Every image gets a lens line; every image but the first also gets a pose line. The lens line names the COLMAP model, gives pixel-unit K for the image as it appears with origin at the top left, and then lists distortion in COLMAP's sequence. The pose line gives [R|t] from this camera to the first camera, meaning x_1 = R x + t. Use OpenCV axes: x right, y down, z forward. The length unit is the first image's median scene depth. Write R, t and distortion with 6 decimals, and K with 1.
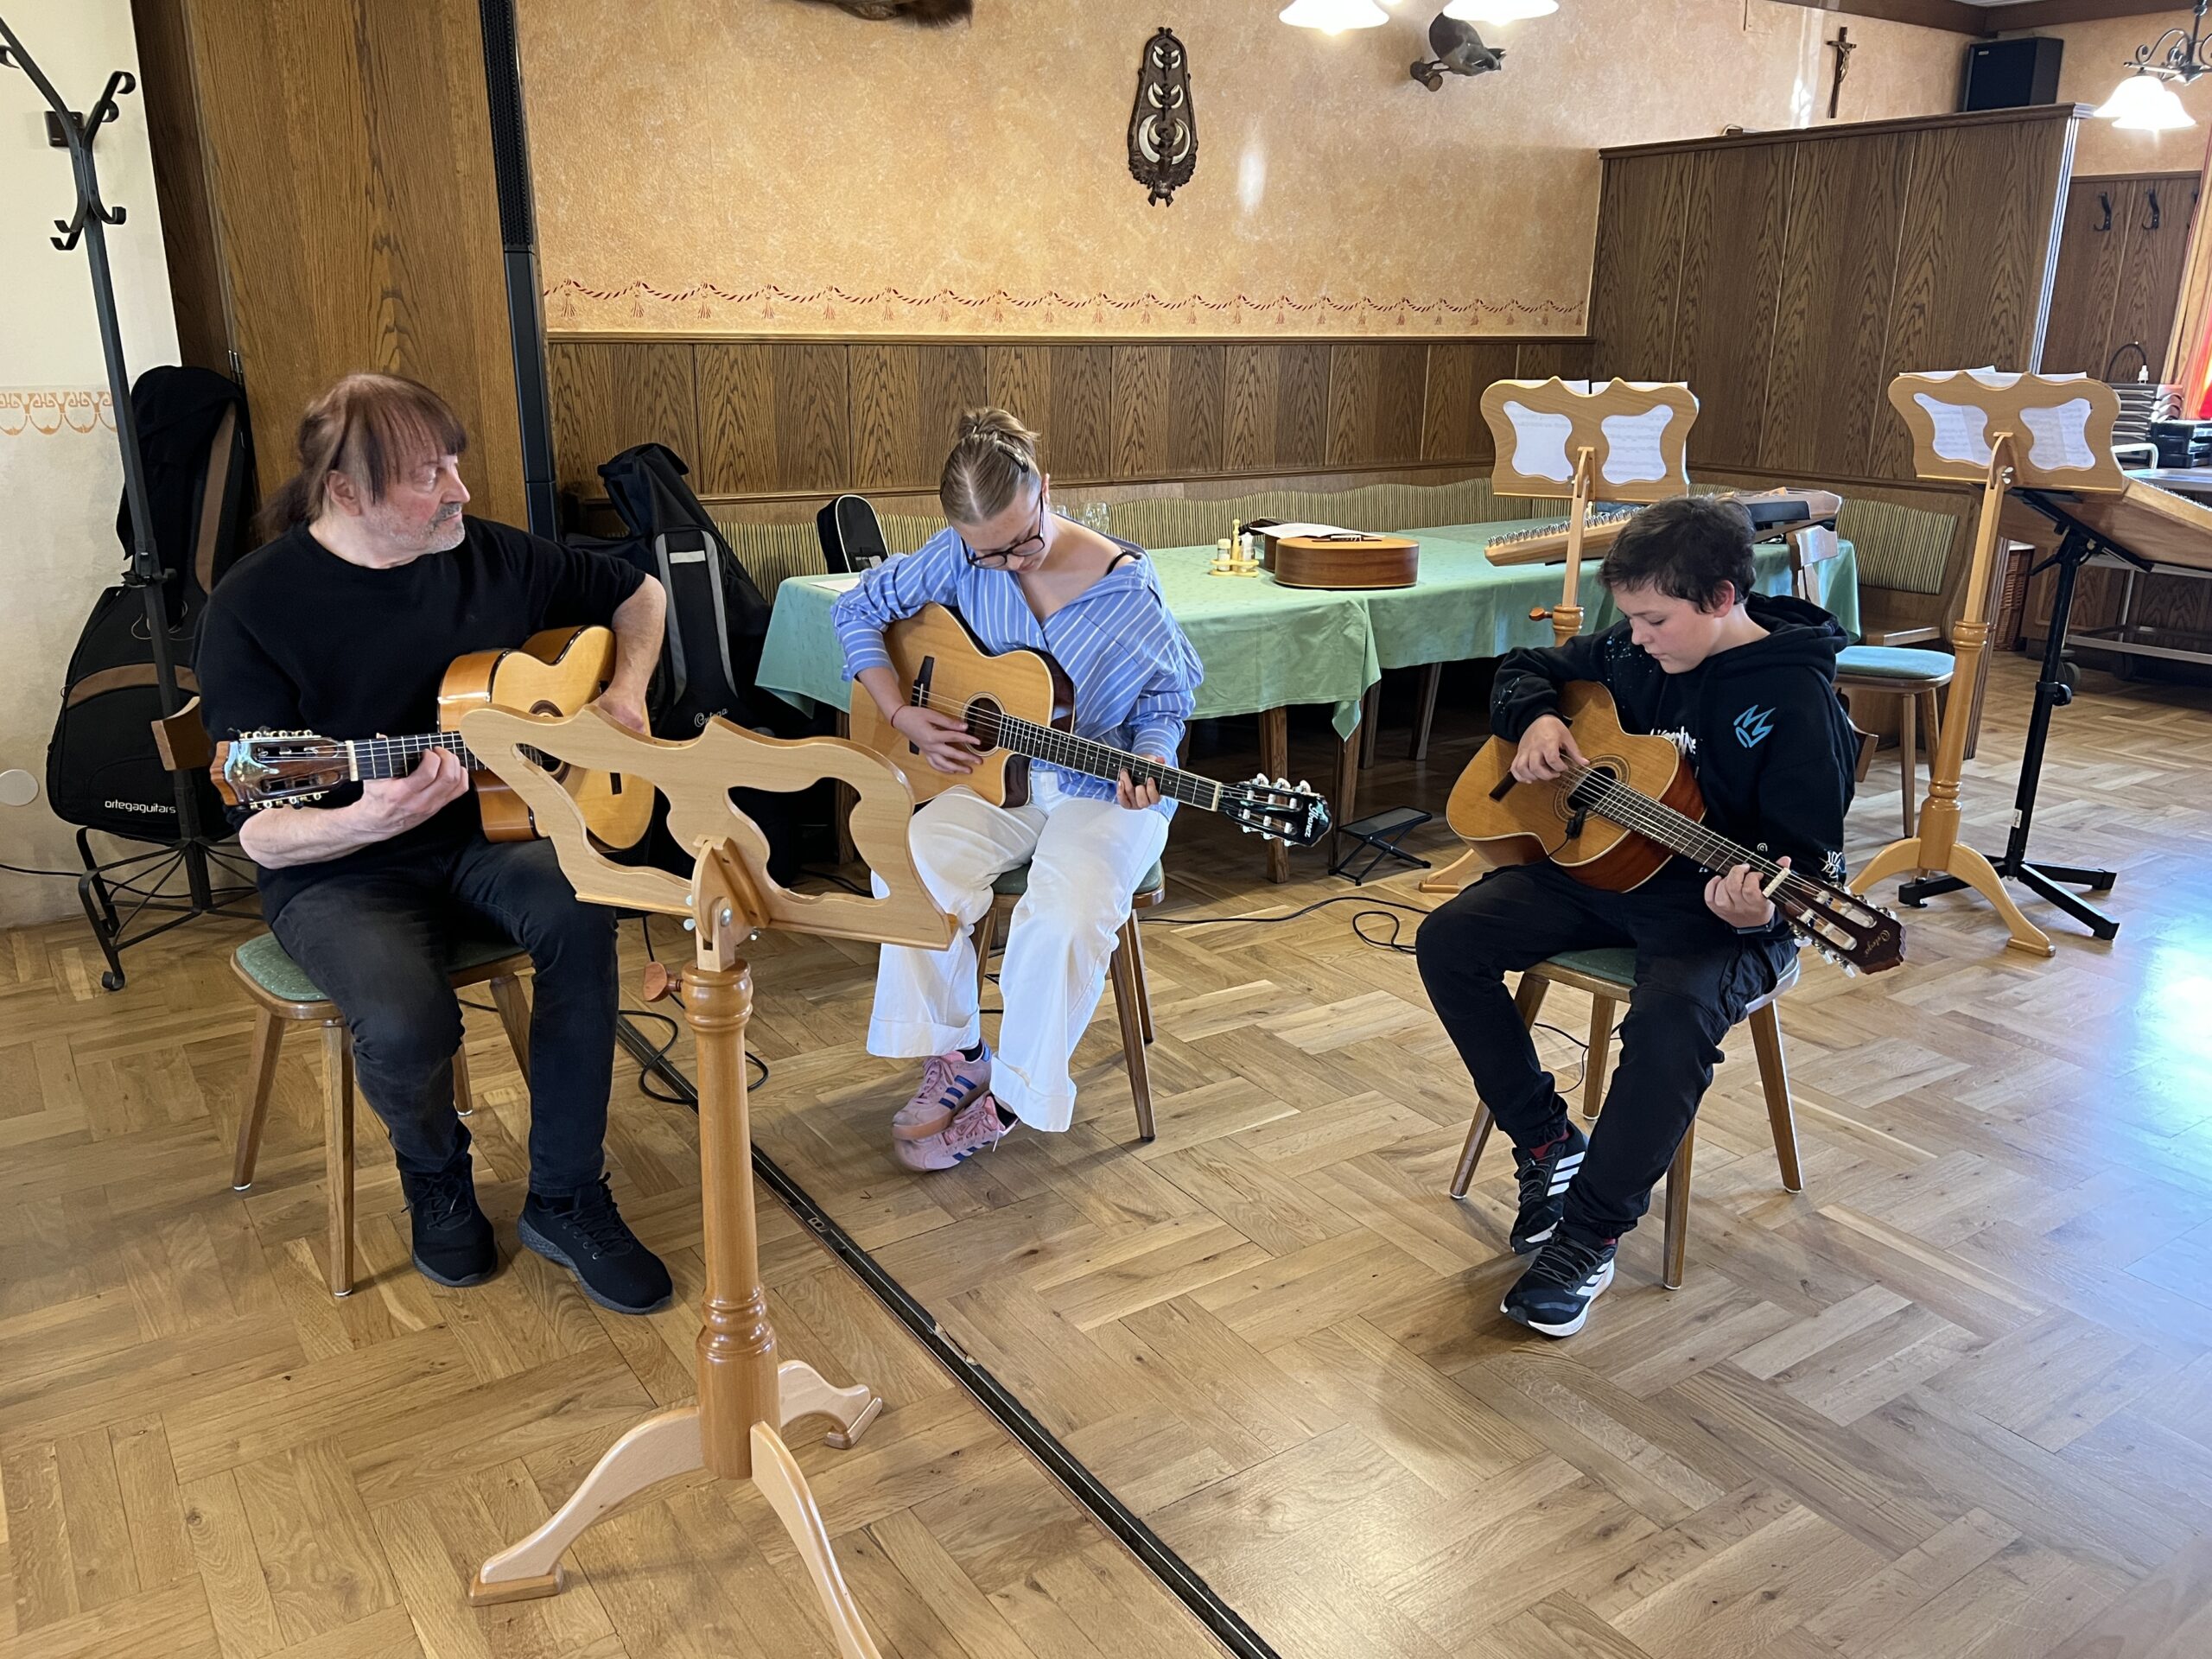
lens RADIAL K [[1678.5, 0, 1135.6], [0, 1678.5, 829.4], [0, 0, 1]] dist [0.044868, -0.047693]
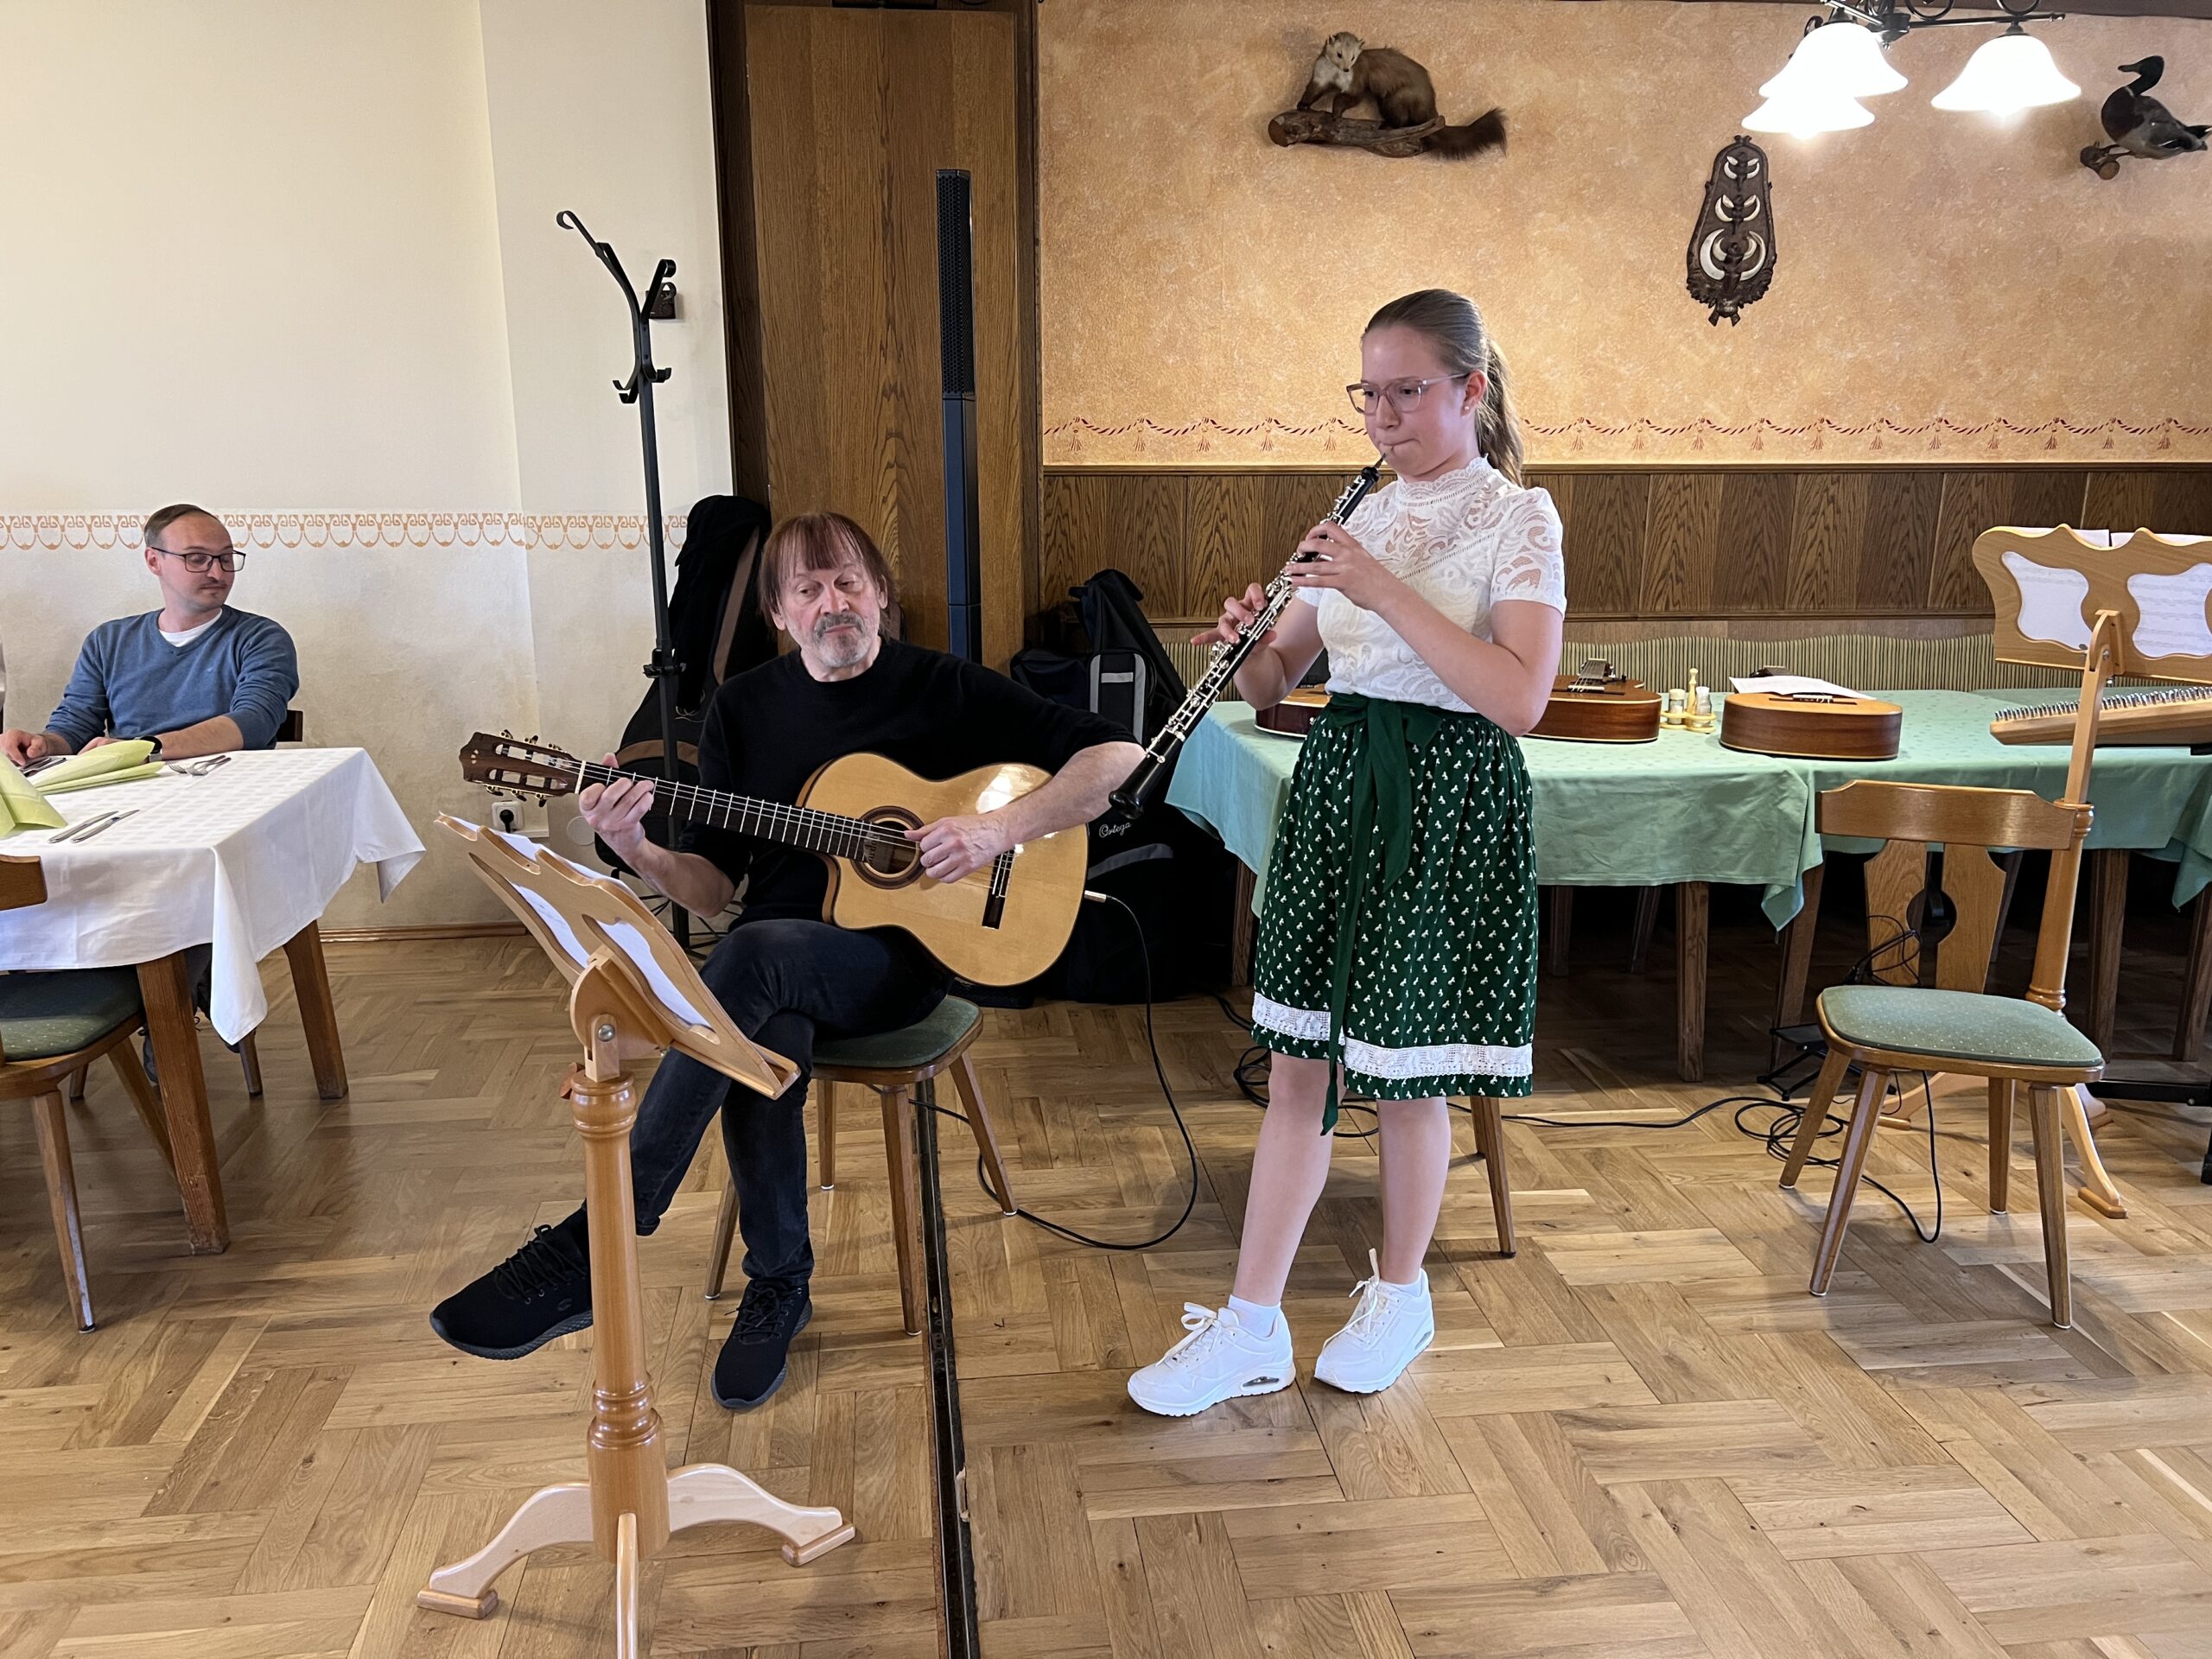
lens RADIAL K [[1678.5, 0, 1112.9], [0, 1678.5, 833.2], [0, 0, 1]] dist [0.044868, -0.047693]
pose [[0.887485, 0.101736, -0.449466, 0.177034], [-0.128478, 0.991279, -0.029309, -0.028192], [0.442564, 0.083758, 0.892817, 0.060010]]
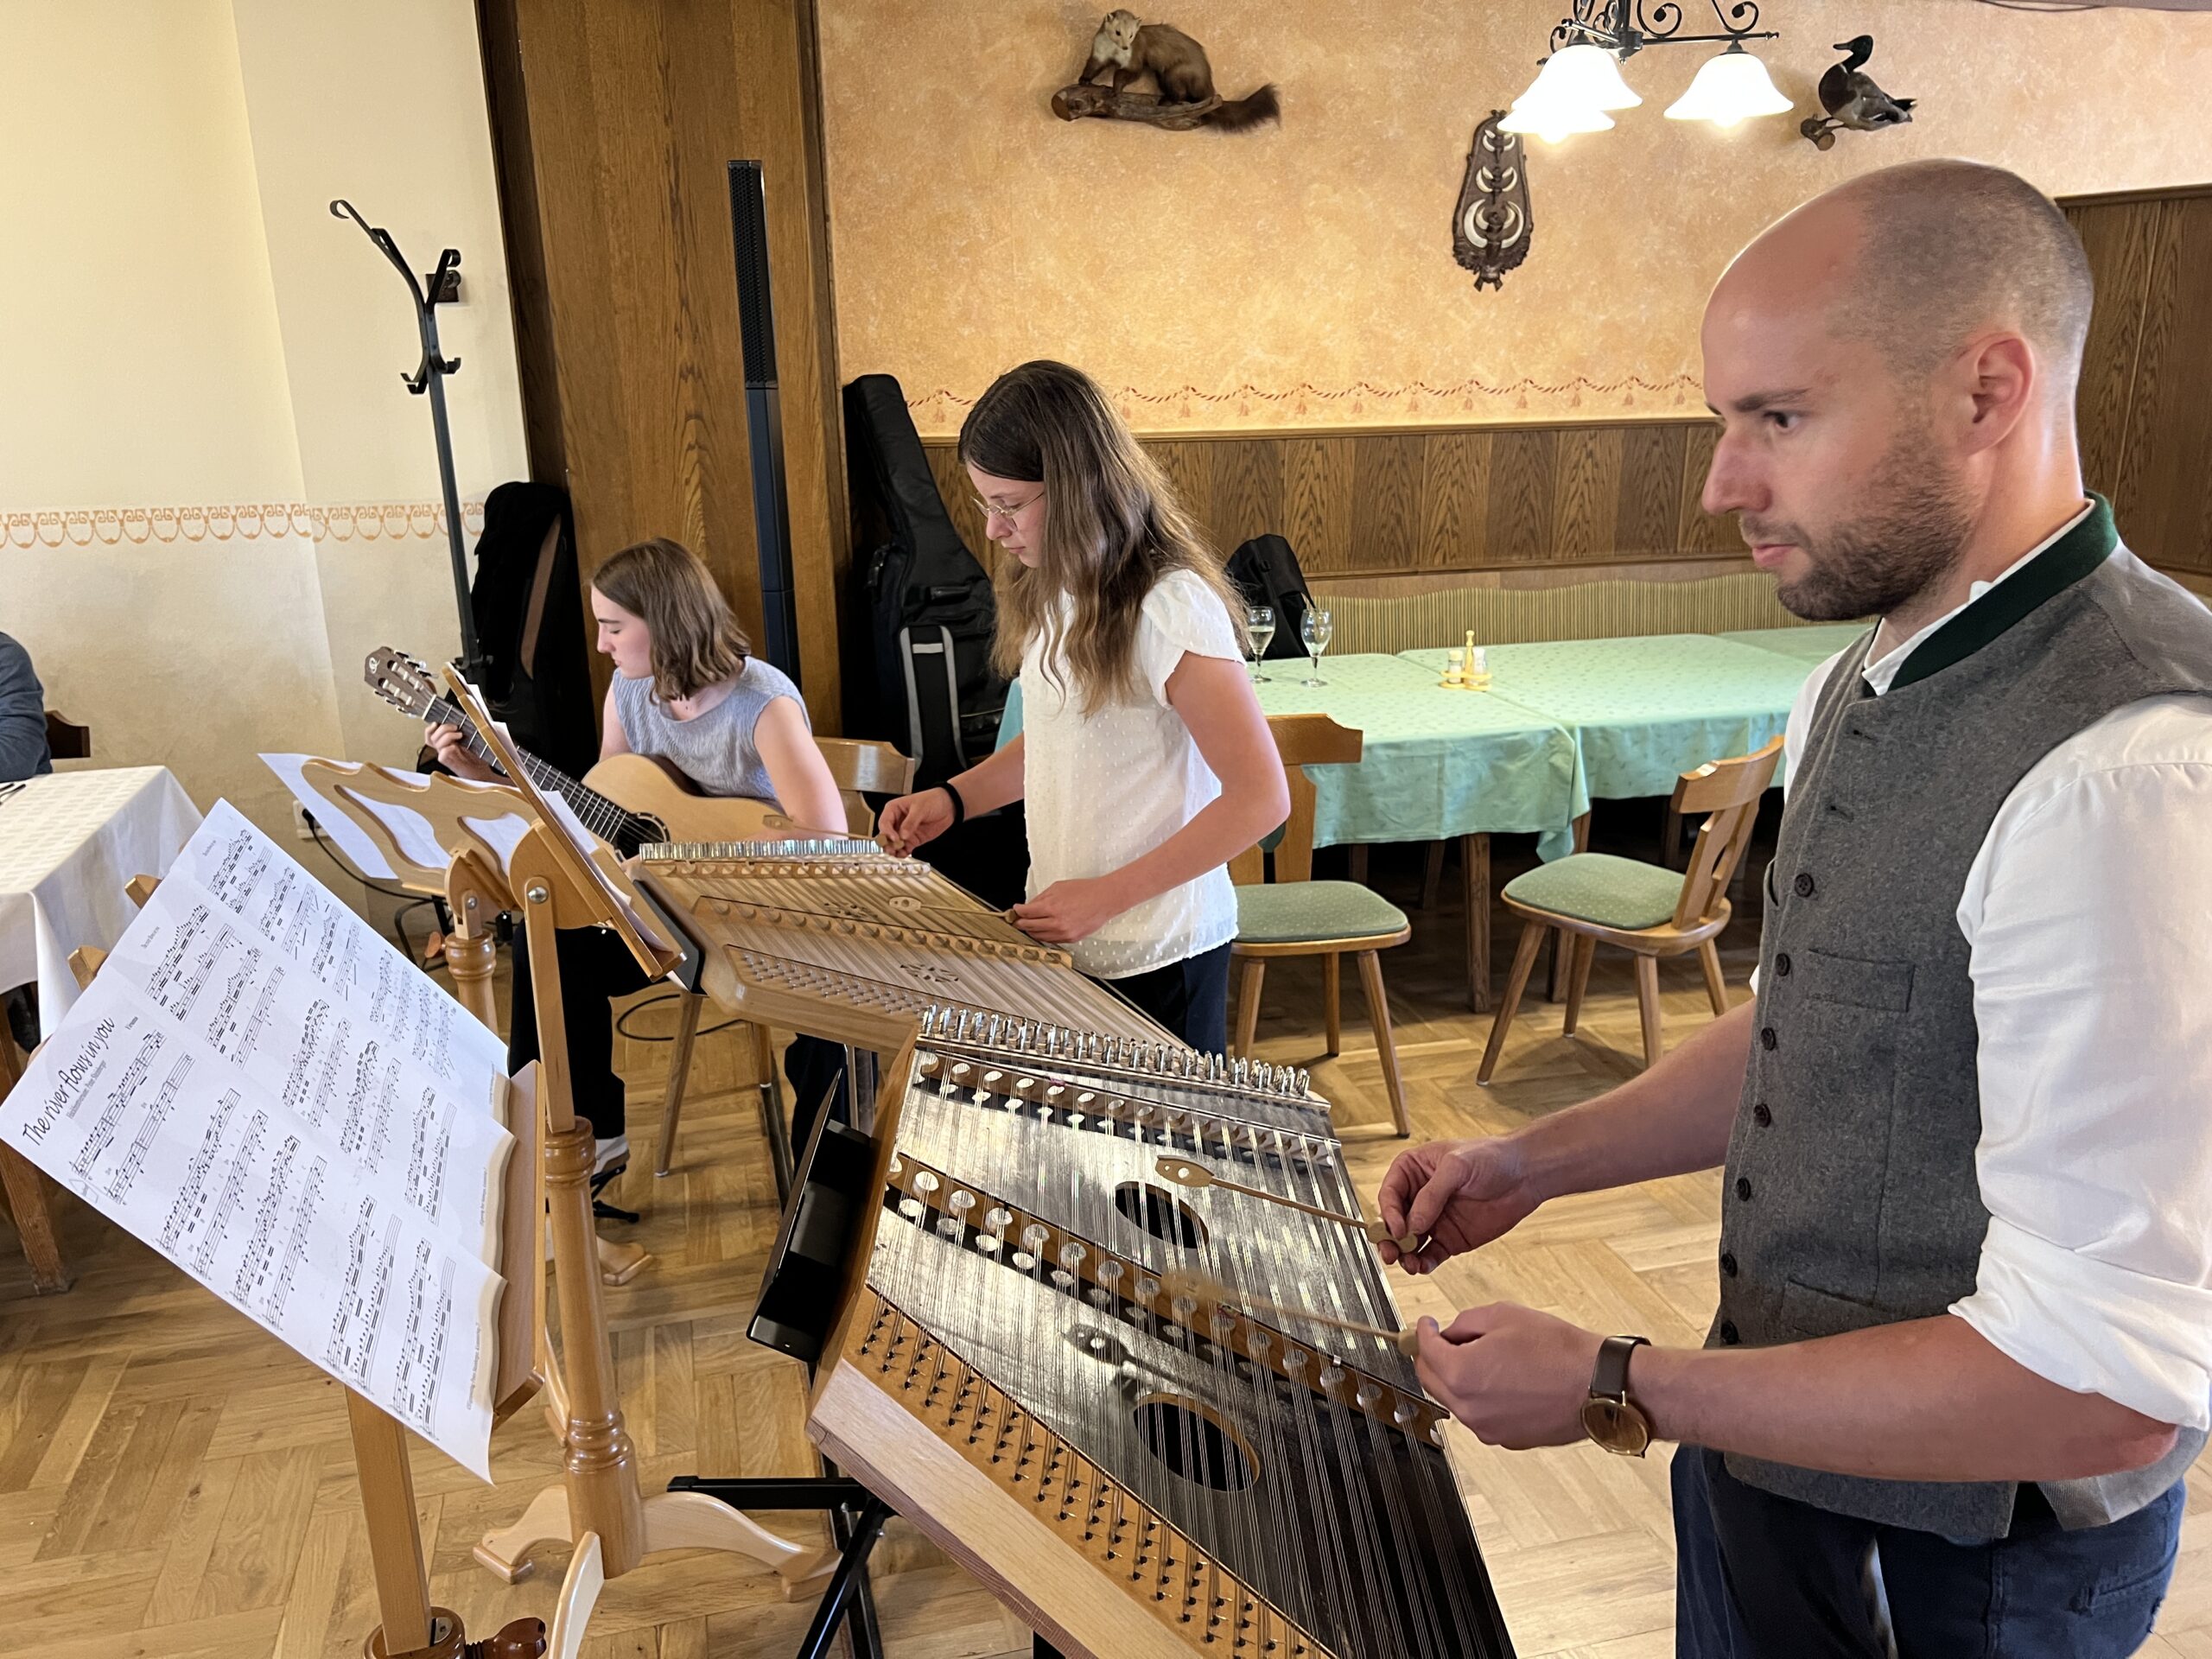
lens RADIAL K [[1678.5, 0, 1135.3], [0, 1678.5, 841.5], [0, 0, 1]] dist [0.044868, -0.047693]
pose [[0.942535, 0.079498, -0.324513, 0.179928], [-0.080102, 0.996720, 0.011517, -0.053154], [0.324364, 0.015139, 0.945811, 0.021856]]
